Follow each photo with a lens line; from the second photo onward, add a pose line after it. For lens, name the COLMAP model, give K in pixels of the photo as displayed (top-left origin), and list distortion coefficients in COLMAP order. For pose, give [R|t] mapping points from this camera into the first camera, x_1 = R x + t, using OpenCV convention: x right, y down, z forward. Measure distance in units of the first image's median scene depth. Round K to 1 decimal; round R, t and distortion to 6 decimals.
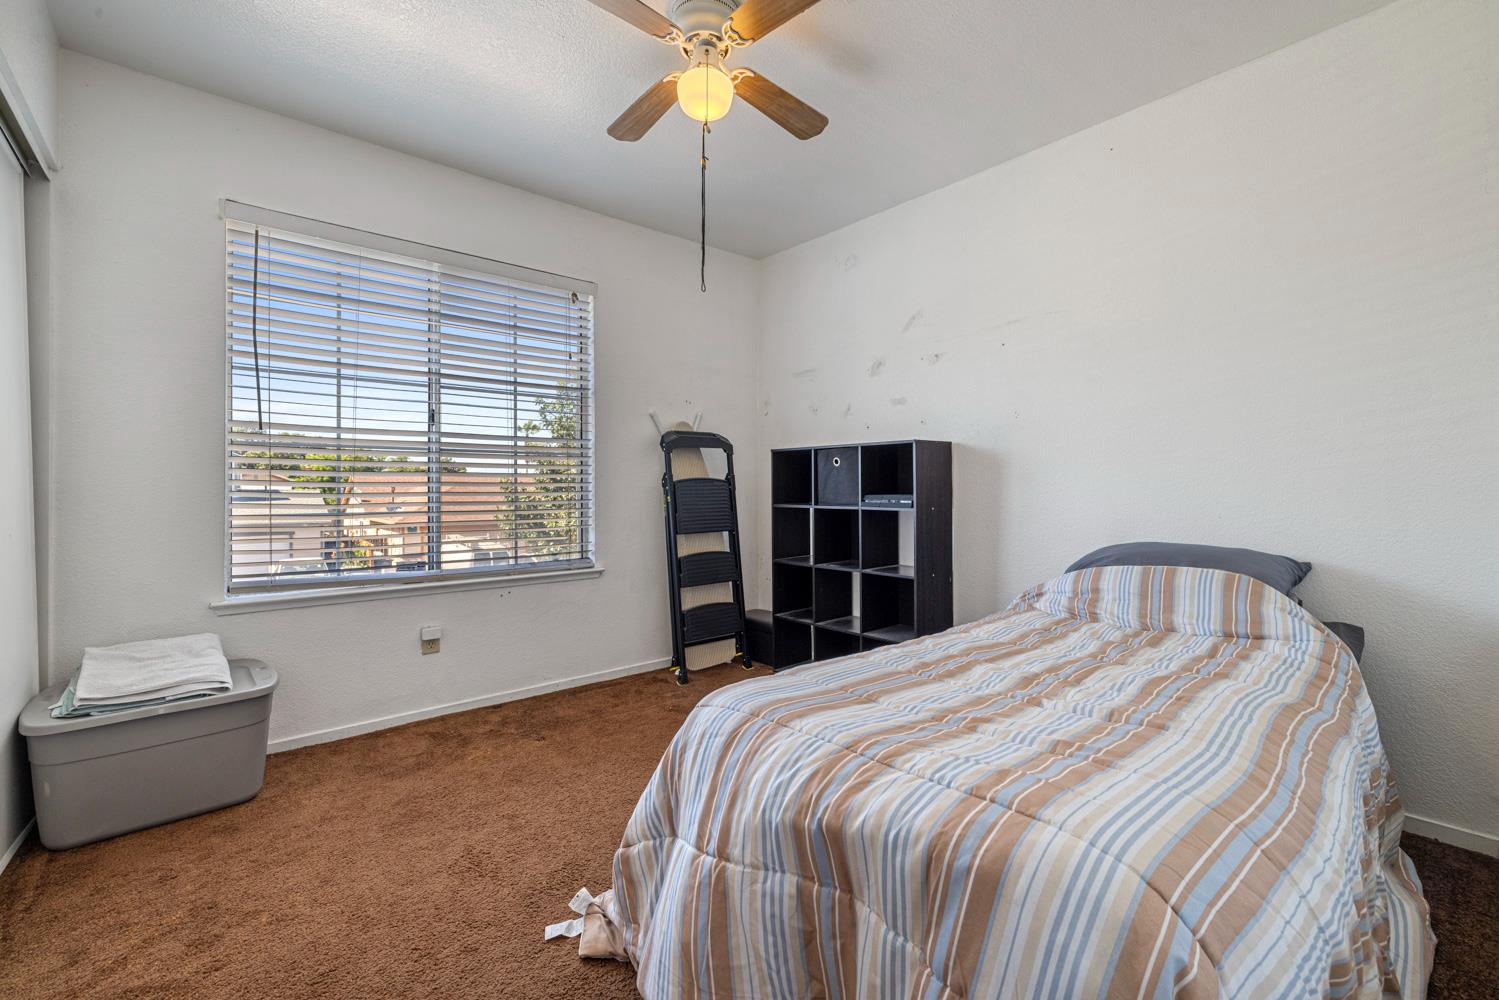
lens RADIAL K [[640.8, 0, 750.8], [0, 640.8, 486.8], [0, 0, 1]] dist [0.001574, 0.000723]
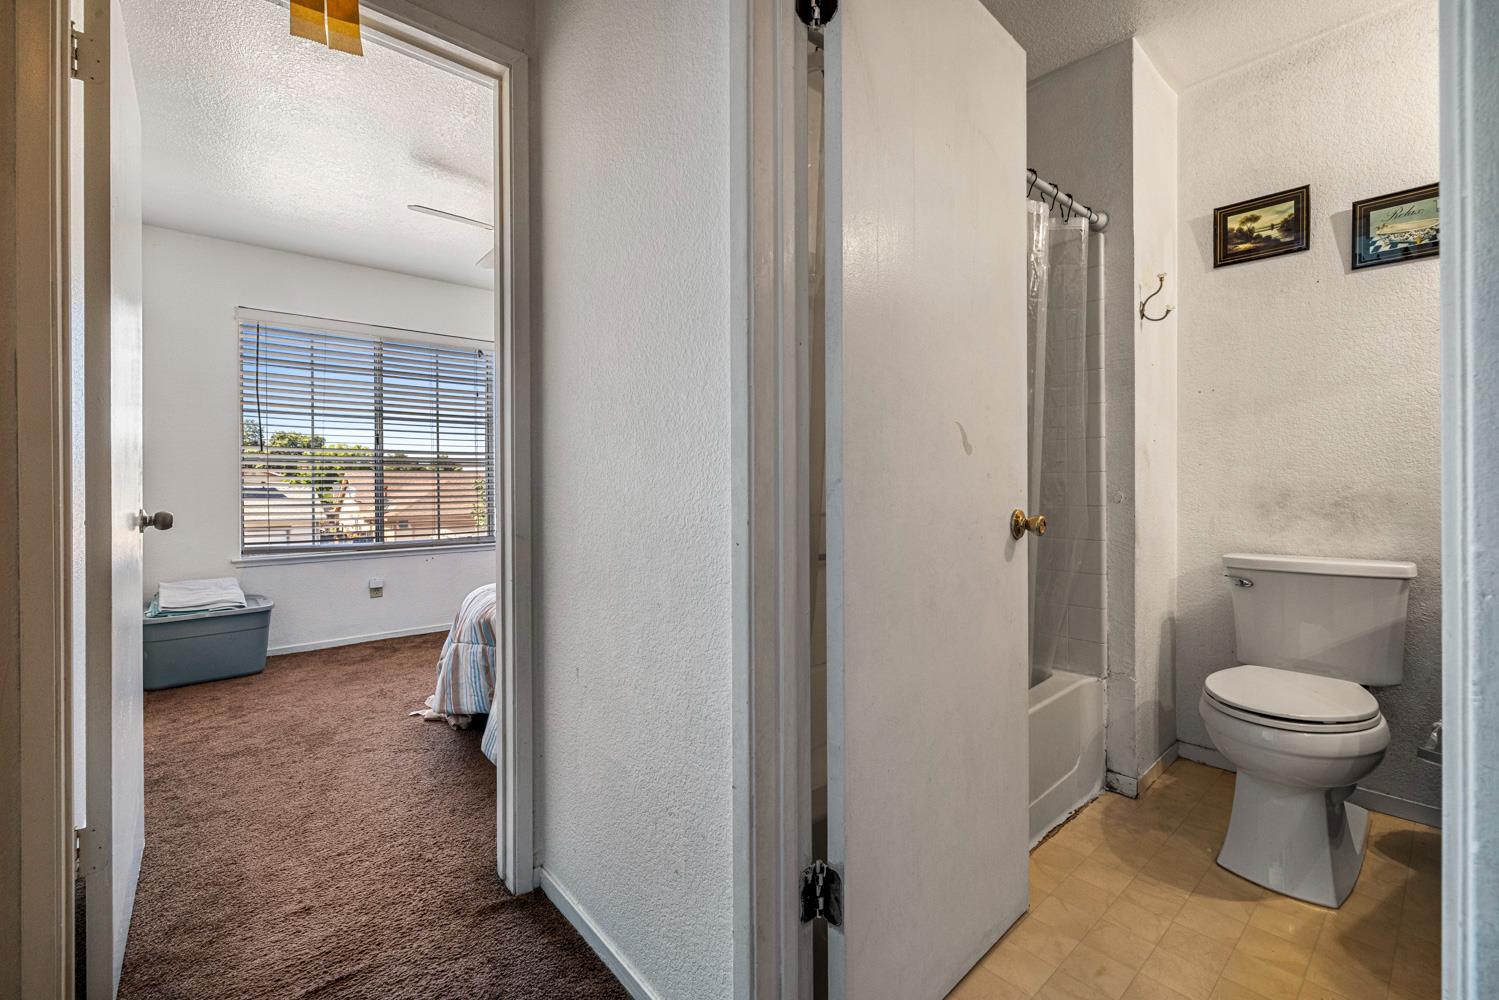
lens RADIAL K [[619.8, 0, 744.6], [0, 619.8, 489.3], [0, 0, 1]] dist [0.000059, -0.000122]
pose [[0.999929, -0.002167, 0.011695, 0.388585], [0.002051, 0.999949, 0.009918, -0.006551], [-0.011716, -0.009893, 0.999882, -0.516251]]
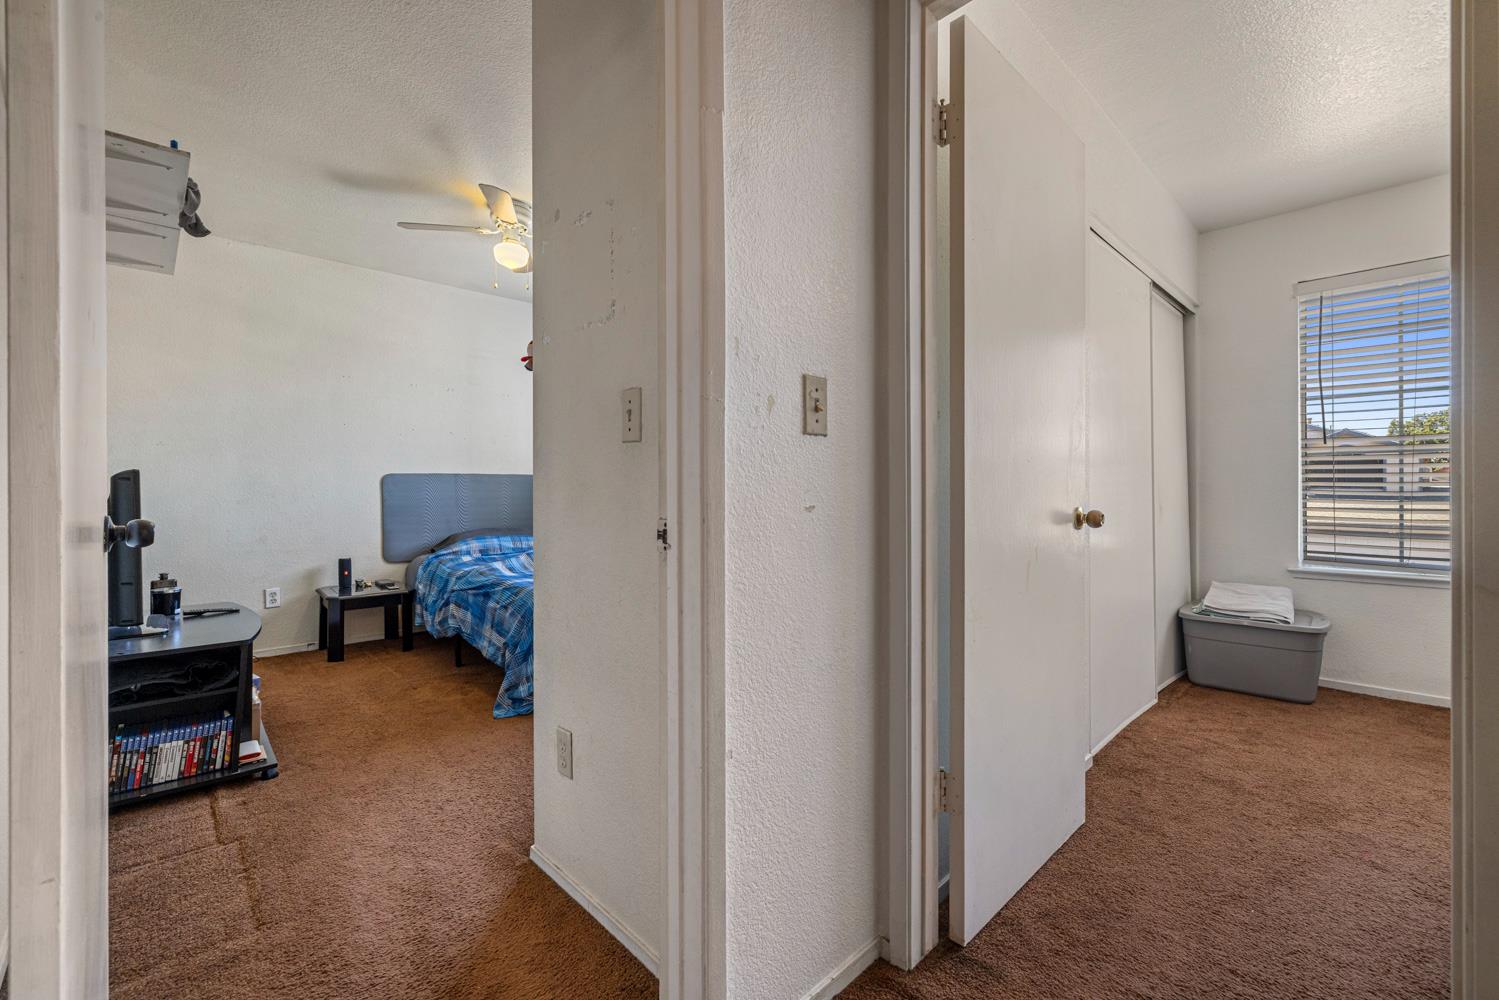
lens RADIAL K [[627.4, 0, 747.3], [0, 627.4, 490.2], [0, 0, 1]] dist [0.000305, -0.000224]
pose [[0.066459, 0.002504, -0.997786, 0.441107], [0.006799, 0.999973, 0.002962, -0.004195], [0.997766, -0.006981, 0.066440, -0.278108]]
